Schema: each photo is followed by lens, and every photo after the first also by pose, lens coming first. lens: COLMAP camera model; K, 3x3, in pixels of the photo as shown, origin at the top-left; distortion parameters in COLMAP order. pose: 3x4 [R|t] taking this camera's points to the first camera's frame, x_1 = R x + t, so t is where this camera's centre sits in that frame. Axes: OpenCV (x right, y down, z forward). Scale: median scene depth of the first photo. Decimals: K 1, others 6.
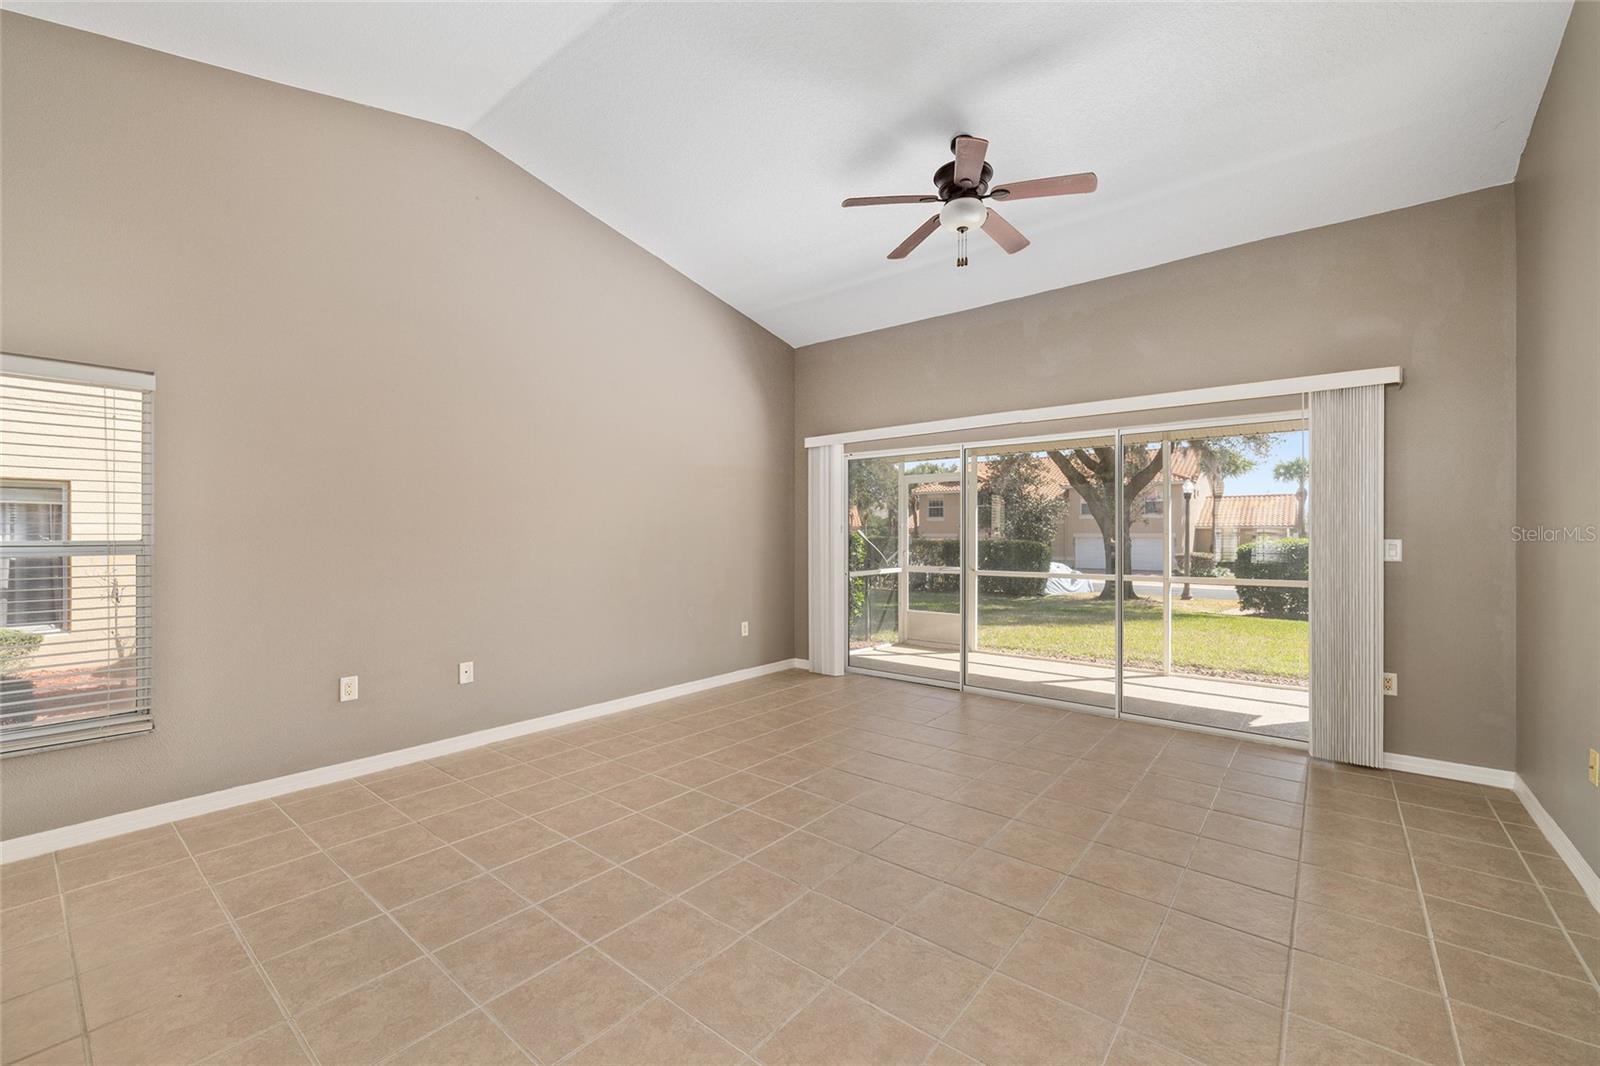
lens RADIAL K [[649.0, 0, 803.8], [0, 649.0, 530.8], [0, 0, 1]] dist [-0.001533, -0.000006]
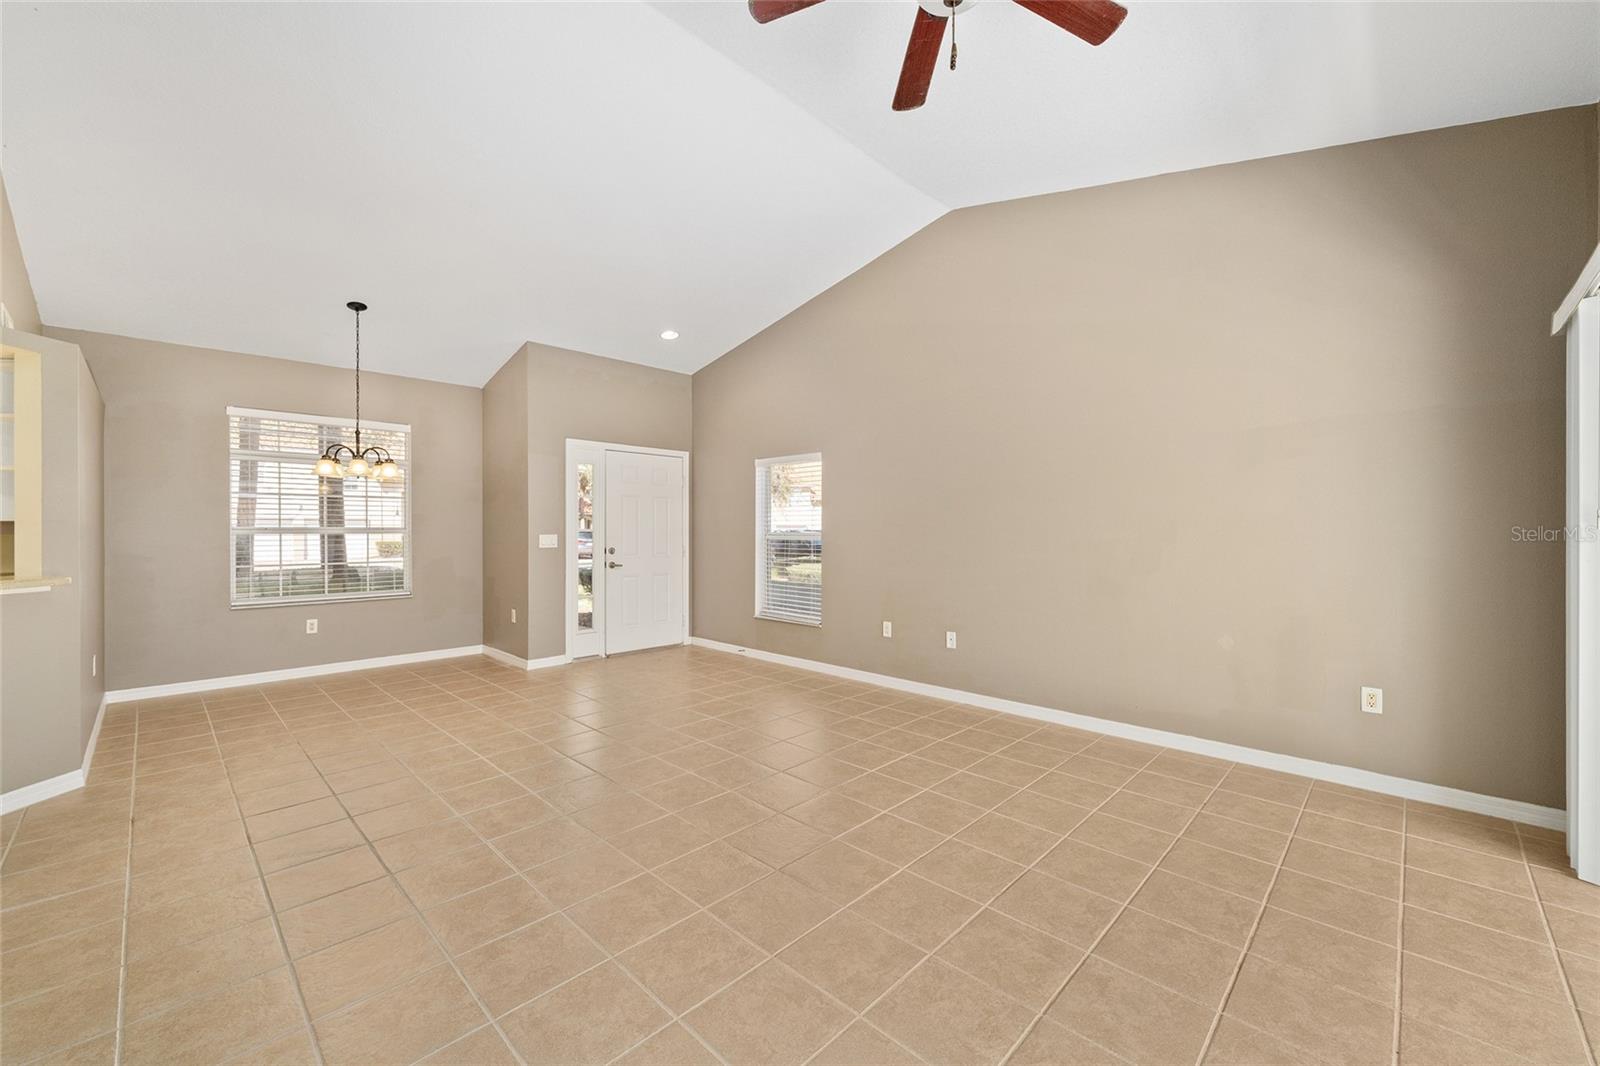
lens RADIAL K [[633.2, 0, 802.8], [0, 633.2, 532.7], [0, 0, 1]] dist [-0.000407, -0.000201]
pose [[-0.090259, 0.004877, -0.995906, 0.486453], [0.004262, 0.999981, 0.004511, 0.002490], [0.995909, -0.003837, -0.090278, 0.550548]]
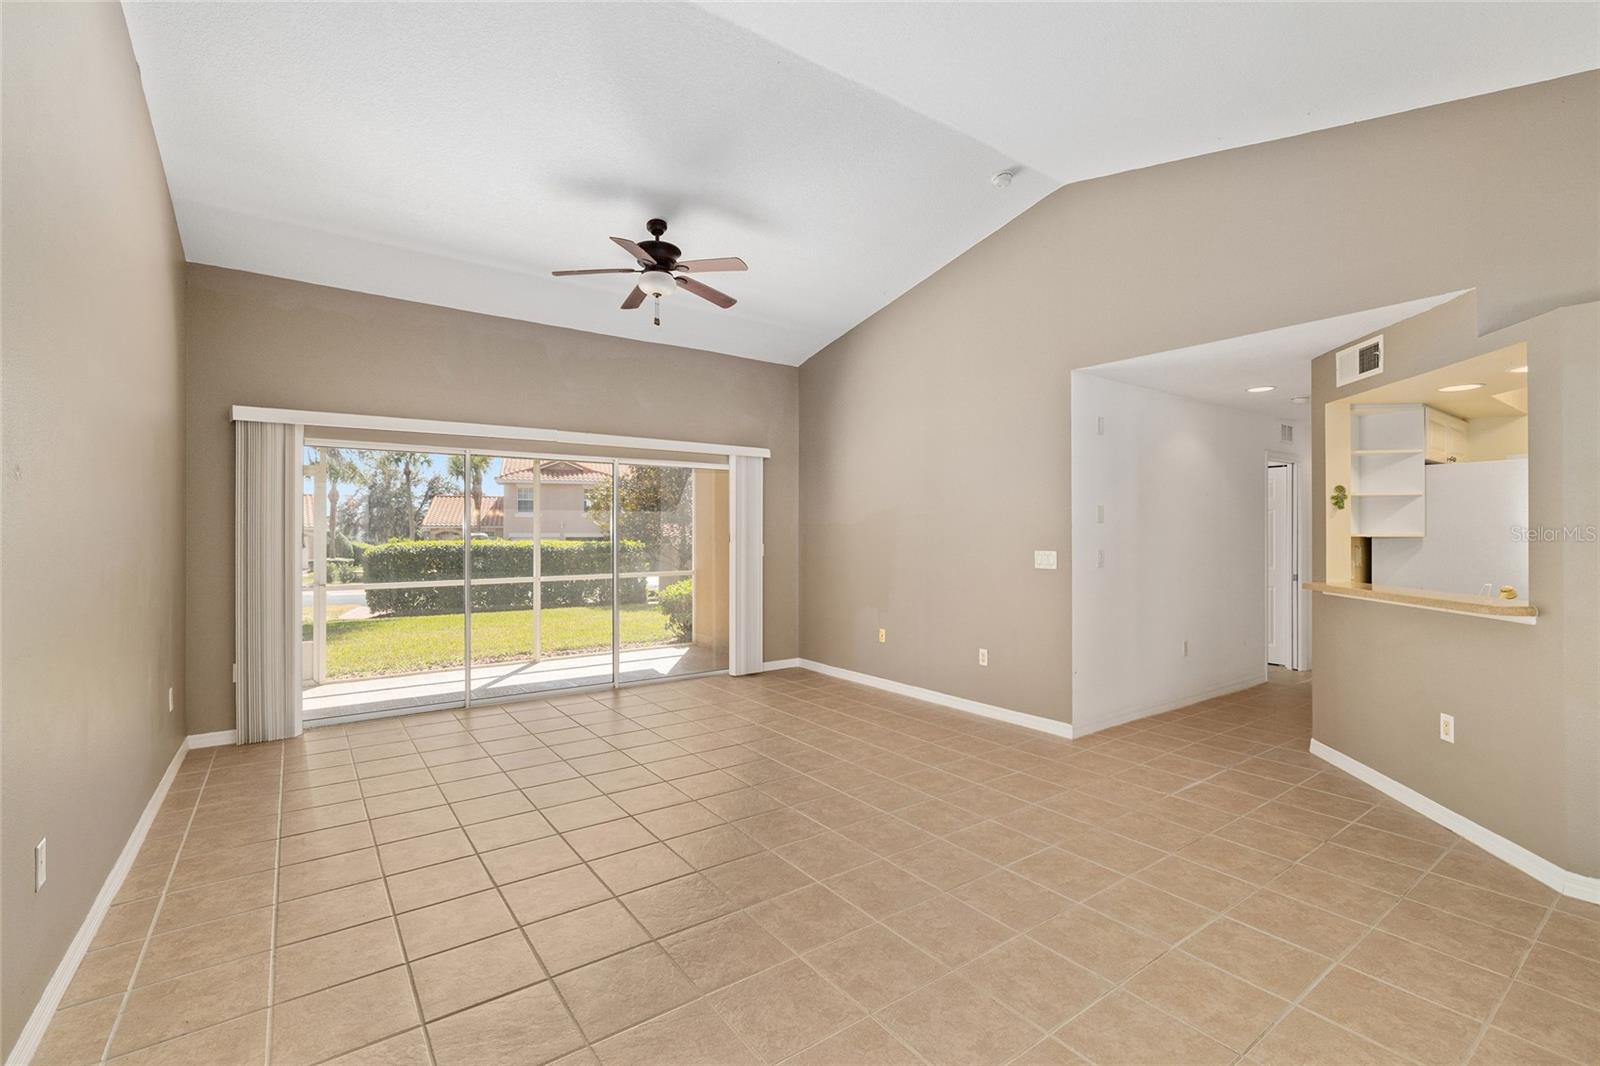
lens RADIAL K [[698.1, 0, 797.8], [0, 698.1, 530.7], [0, 0, 1]] dist [-0.002765, -0.000349]
pose [[0.262278, 0.004553, 0.964982, -0.570800], [-0.003914, 0.999986, -0.003655, -0.010652], [-0.964984, -0.002818, 0.262292, 0.240774]]
